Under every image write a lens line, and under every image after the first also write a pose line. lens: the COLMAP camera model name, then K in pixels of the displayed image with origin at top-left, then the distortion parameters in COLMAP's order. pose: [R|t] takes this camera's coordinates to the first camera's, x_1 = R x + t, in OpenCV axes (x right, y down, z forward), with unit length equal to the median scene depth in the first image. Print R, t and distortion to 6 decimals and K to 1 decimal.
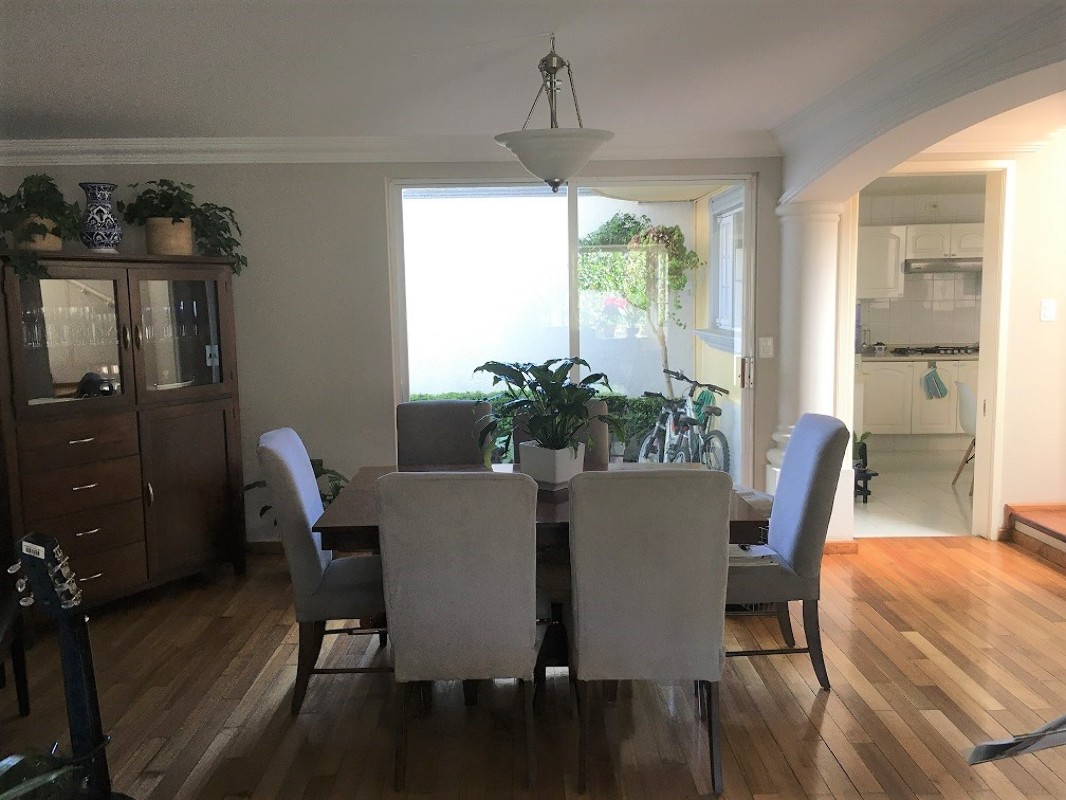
lens RADIAL K [[917.4, 0, 533.4], [0, 917.4, 394.1], [0, 0, 1]] dist [0.095953, -0.142855]
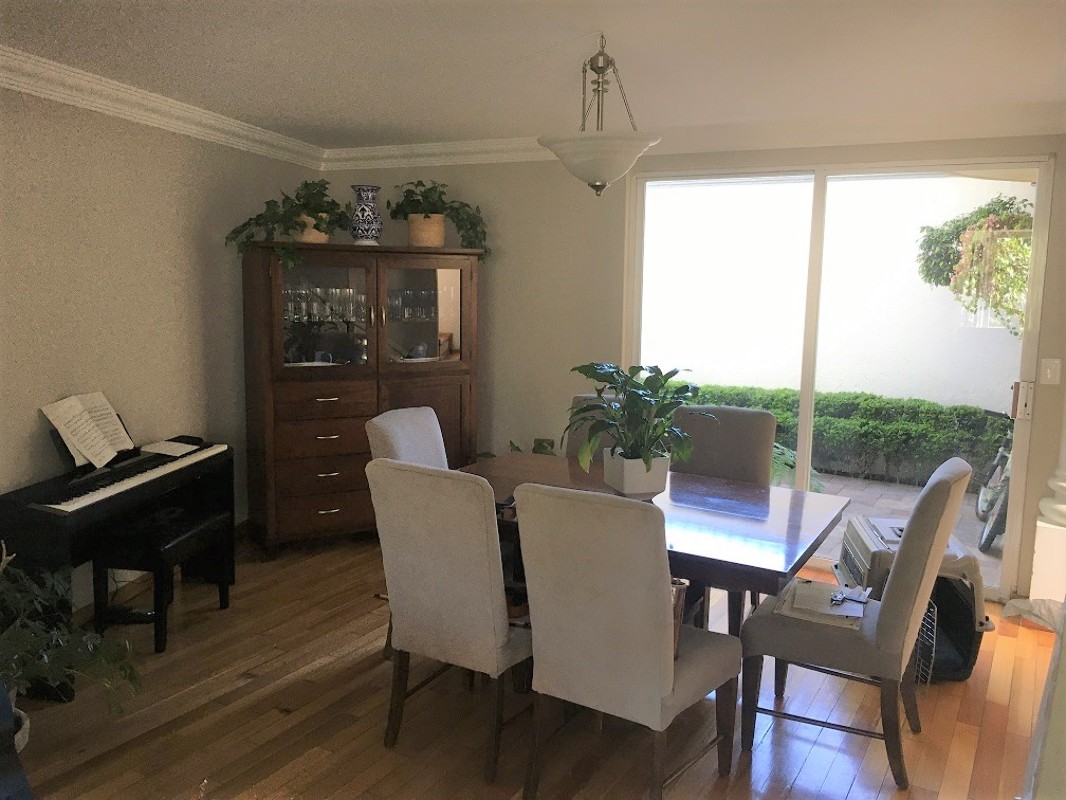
lens RADIAL K [[917.4, 0, 533.4], [0, 917.4, 394.1], [0, 0, 1]] dist [0.095953, -0.142855]
pose [[0.858162, 0.100834, -0.503378, 0.338202], [-0.088721, 0.994897, 0.048041, -0.036740], [0.505654, 0.003433, 0.862730, 0.090212]]
